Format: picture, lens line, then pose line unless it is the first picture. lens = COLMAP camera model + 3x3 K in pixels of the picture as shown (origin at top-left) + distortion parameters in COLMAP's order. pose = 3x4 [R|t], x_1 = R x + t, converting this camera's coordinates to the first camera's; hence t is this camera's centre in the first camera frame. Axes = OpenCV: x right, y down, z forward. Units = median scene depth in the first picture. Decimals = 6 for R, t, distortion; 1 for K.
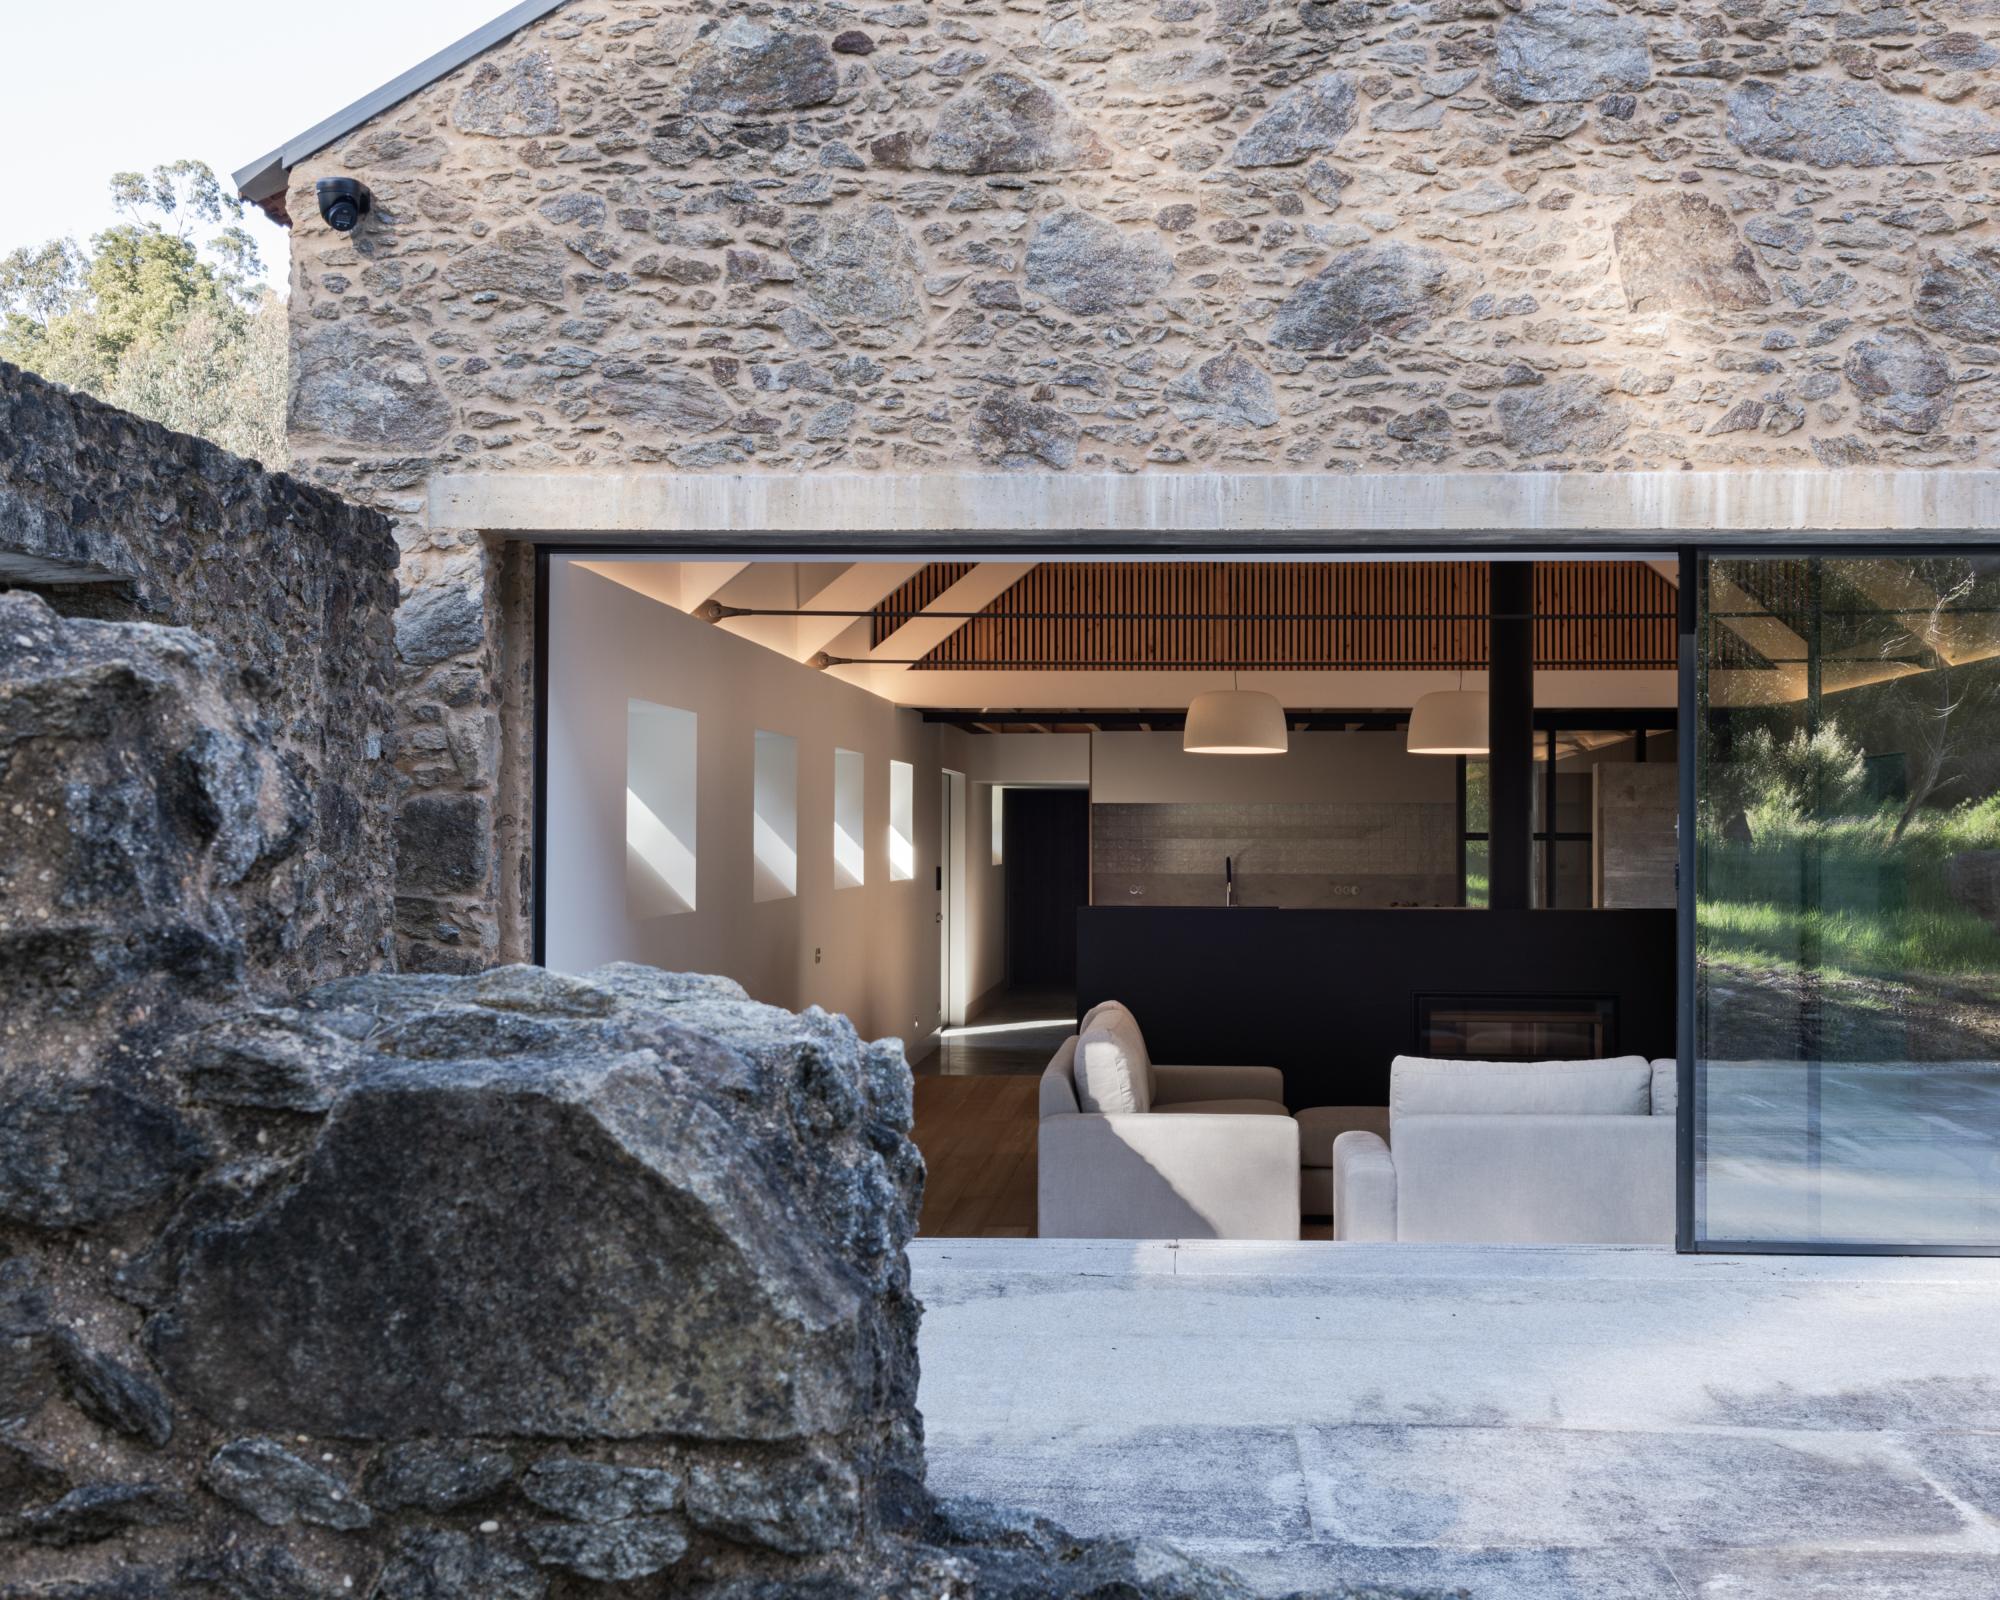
lens RADIAL K [[2595.3, 0, 1000.6], [0, 2595.3, 796.9], [0, 0, 1]] dist [0.010120, 0.000000]
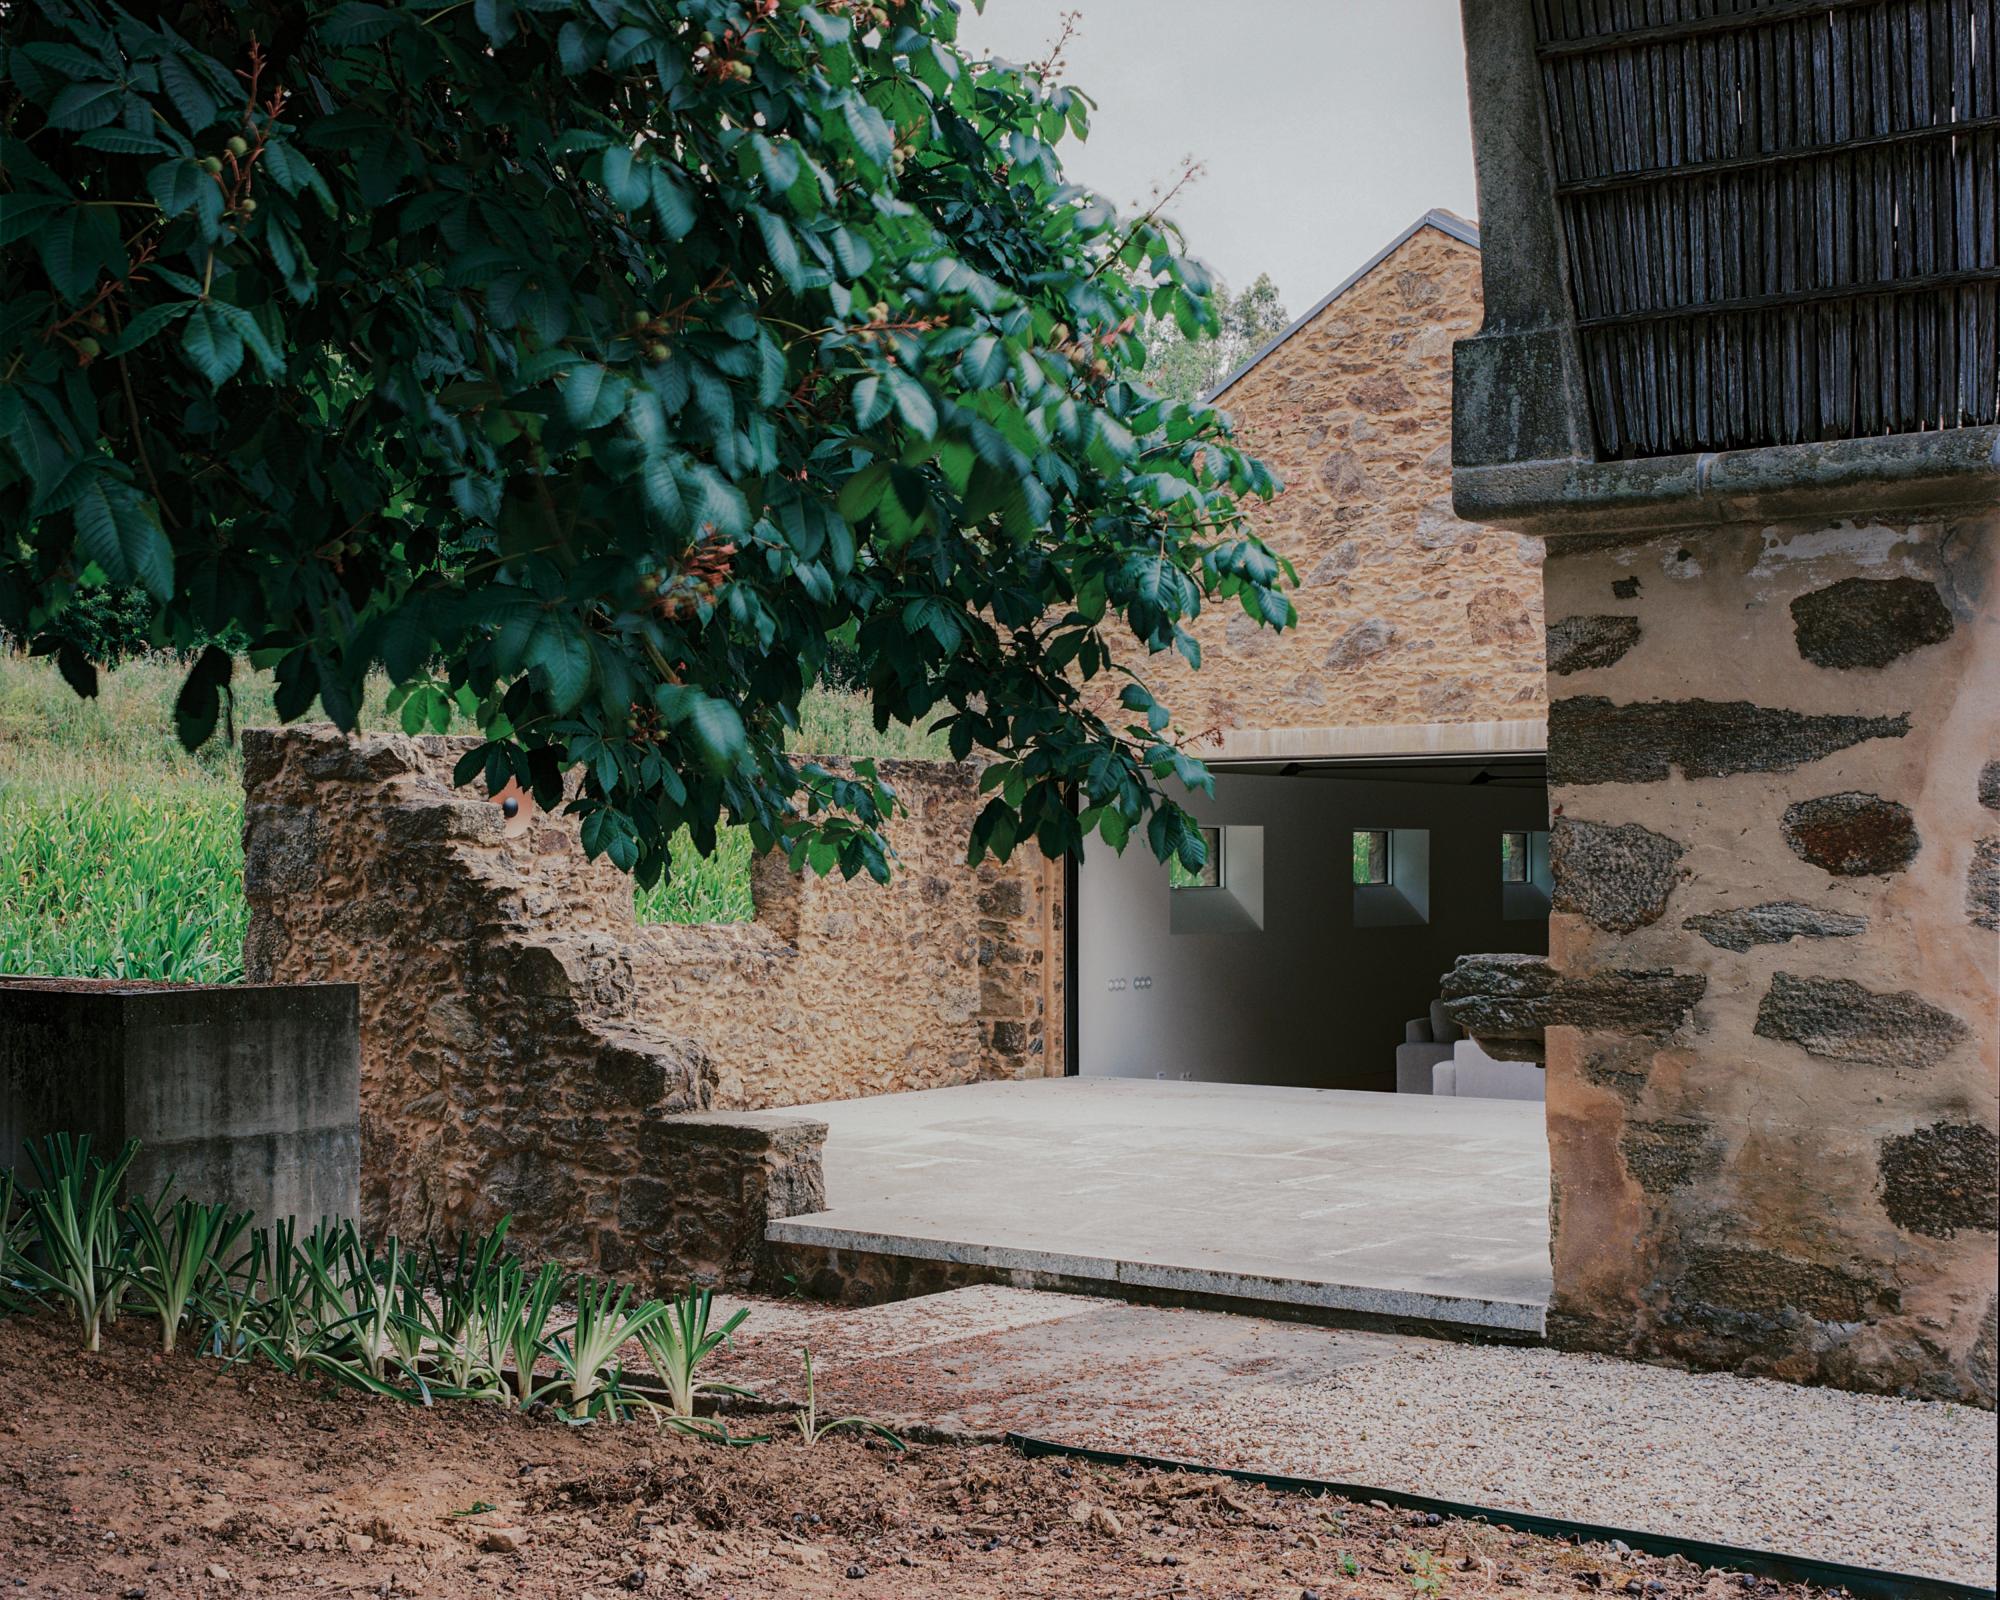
lens RADIAL K [[2595.3, 0, 999.3], [0, 2595.3, 802.8], [0, 0, 1]] dist [0.010120, 0.000000]
pose [[0.834733, -0.018368, -0.550348, 1.065364], [0.014493, 0.999830, -0.011387, -0.041953], [0.550464, 0.001529, 0.834858, -0.949441]]
